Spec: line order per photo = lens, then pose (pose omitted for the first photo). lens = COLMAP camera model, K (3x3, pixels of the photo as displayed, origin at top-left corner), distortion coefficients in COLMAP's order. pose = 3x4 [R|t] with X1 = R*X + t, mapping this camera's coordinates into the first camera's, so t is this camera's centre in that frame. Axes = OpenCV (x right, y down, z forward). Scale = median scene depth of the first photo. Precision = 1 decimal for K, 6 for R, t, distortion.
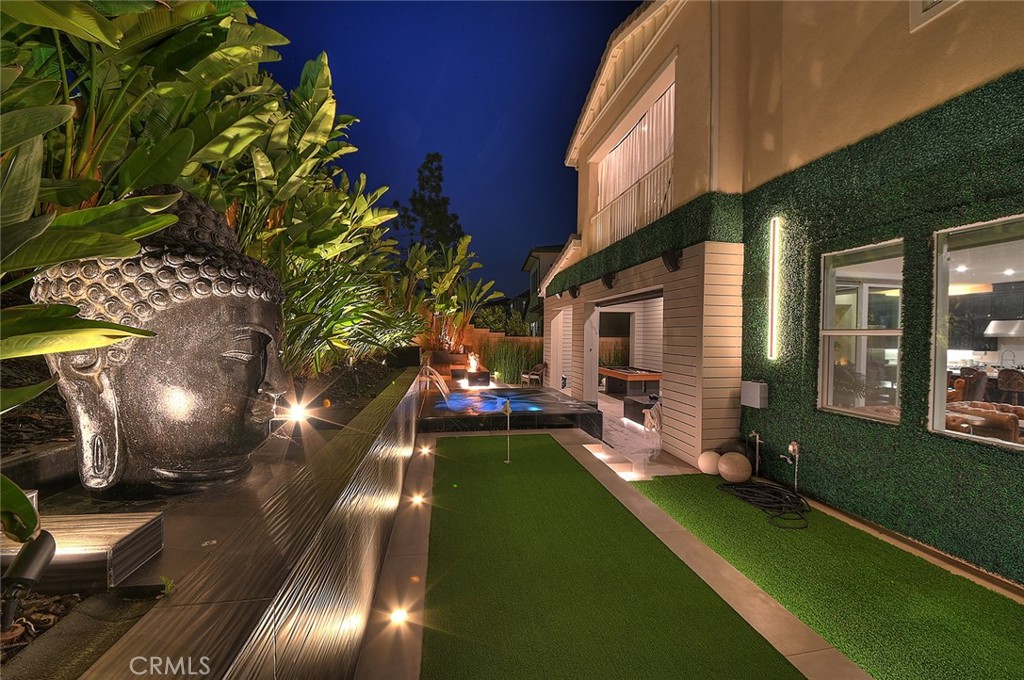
lens RADIAL K [[386.7, 0, 522.2], [0, 386.7, 346.6], [0, 0, 1]] dist [-0.003543, -0.002004]
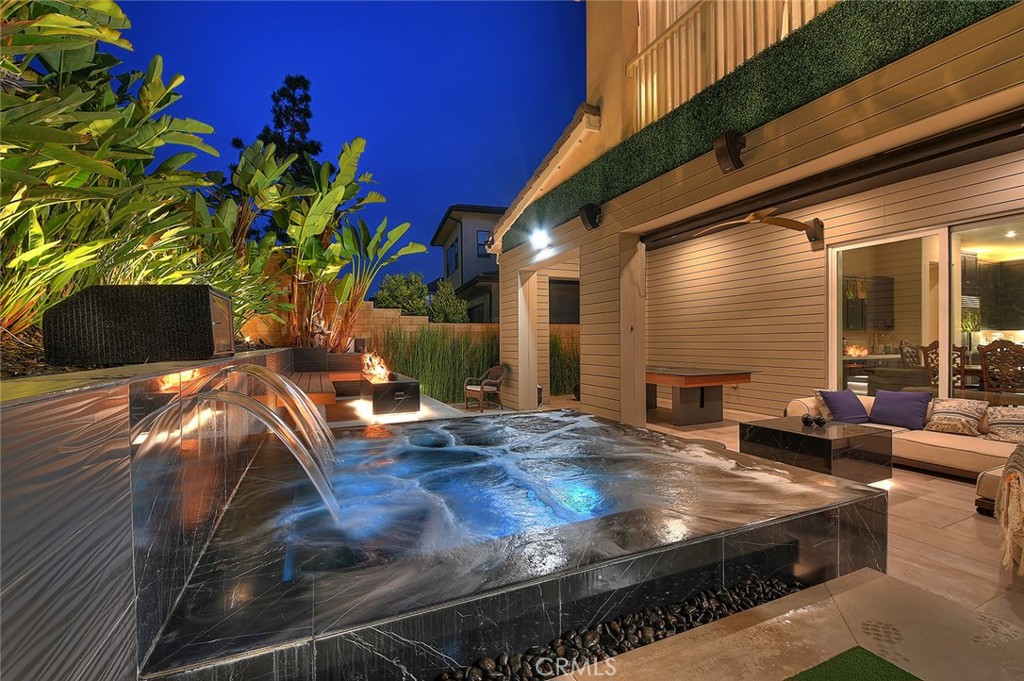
lens RADIAL K [[445.0, 0, 524.5], [0, 445.0, 349.2], [0, 0, 1]] dist [0.003826, -0.005499]
pose [[0.972236, -0.018759, 0.233251, -0.123476], [0.021730, 0.999712, -0.010177, 0.049388], [-0.232993, 0.014963, 0.972363, 0.622969]]
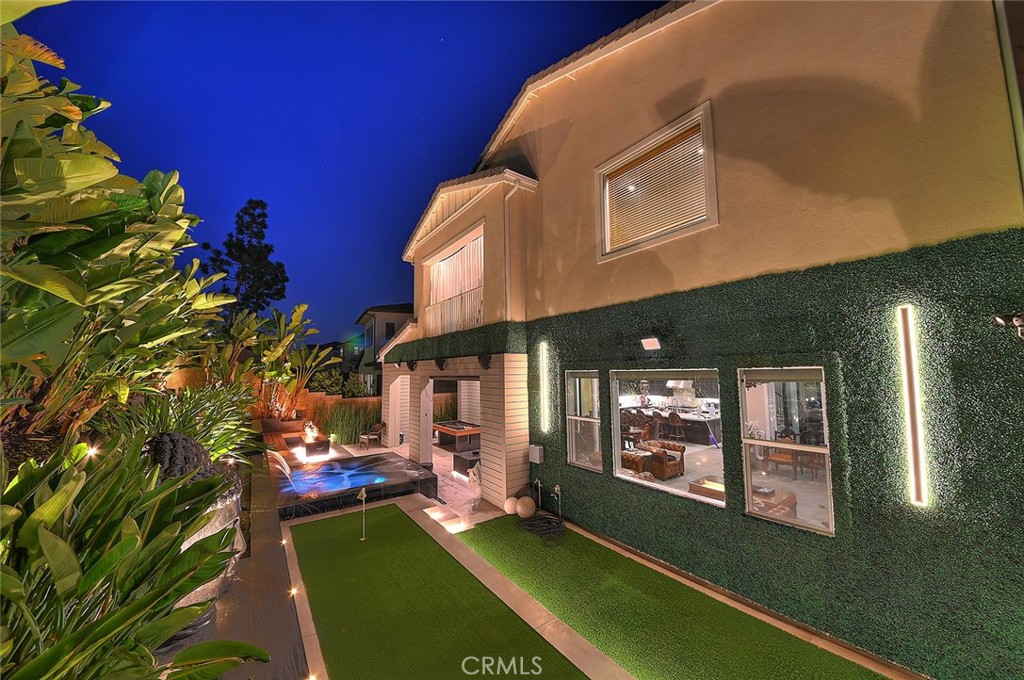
lens RADIAL K [[355.6, 0, 521.5], [0, 355.6, 345.9], [0, 0, 1]] dist [-0.012506, -0.002328]
pose [[0.900994, 0.011070, 0.433689, -0.047481], [0.035875, 0.994349, -0.099911, -0.113502], [-0.432345, 0.105578, 0.895506, -0.193875]]
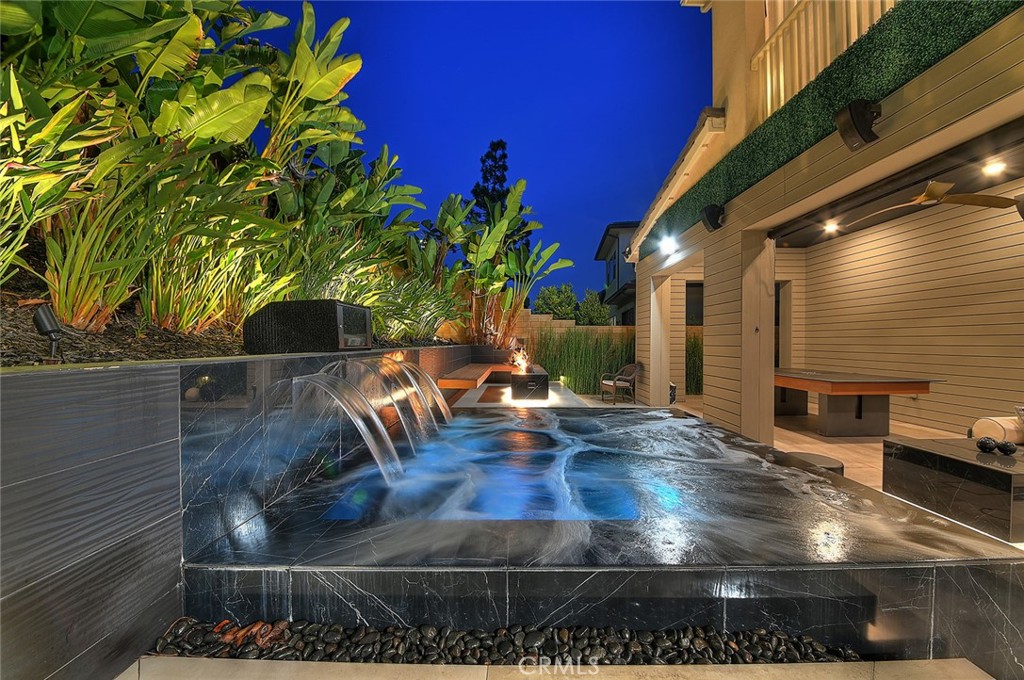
lens RADIAL K [[377.9, 0, 523.8], [0, 377.9, 346.3], [0, 0, 1]] dist [-0.008029, -0.003718]
pose [[0.983317, -0.003903, -0.181856, -0.024730], [0.000077, 0.999779, -0.021041, 0.051065], [0.181898, 0.020676, 0.983100, 0.644435]]
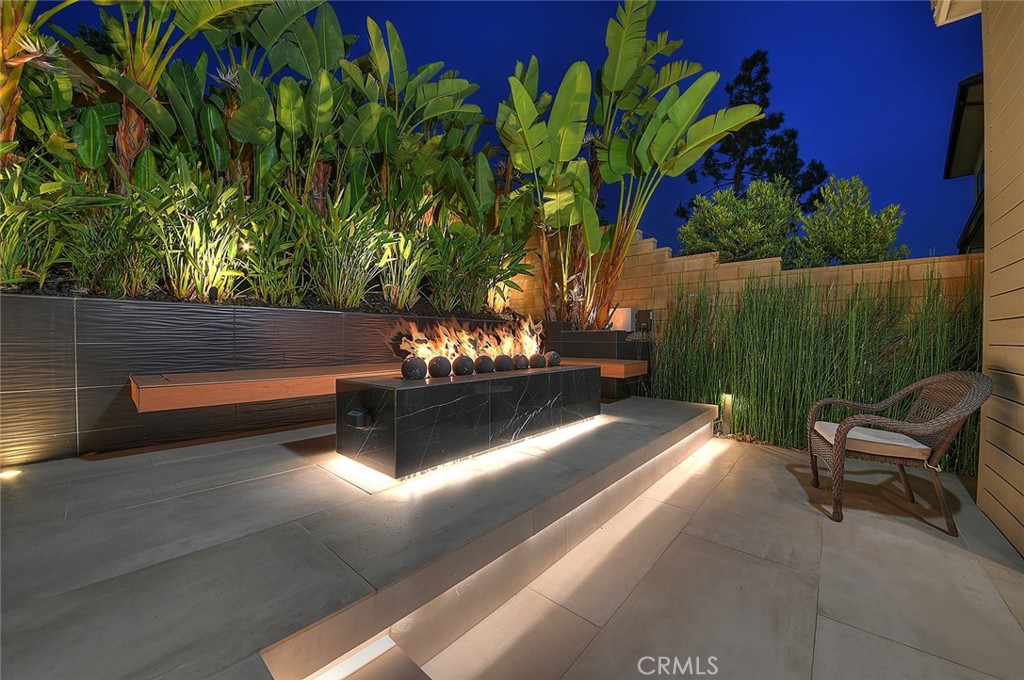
lens RADIAL K [[377.9, 0, 514.0], [0, 377.9, 343.0], [0, 0, 1]] dist [-0.008029, -0.003718]
pose [[0.622076, 0.005151, -0.782940, 0.101539], [-0.023079, 0.999664, -0.011760, 0.068521], [0.782617, 0.025385, 0.621986, 1.384139]]
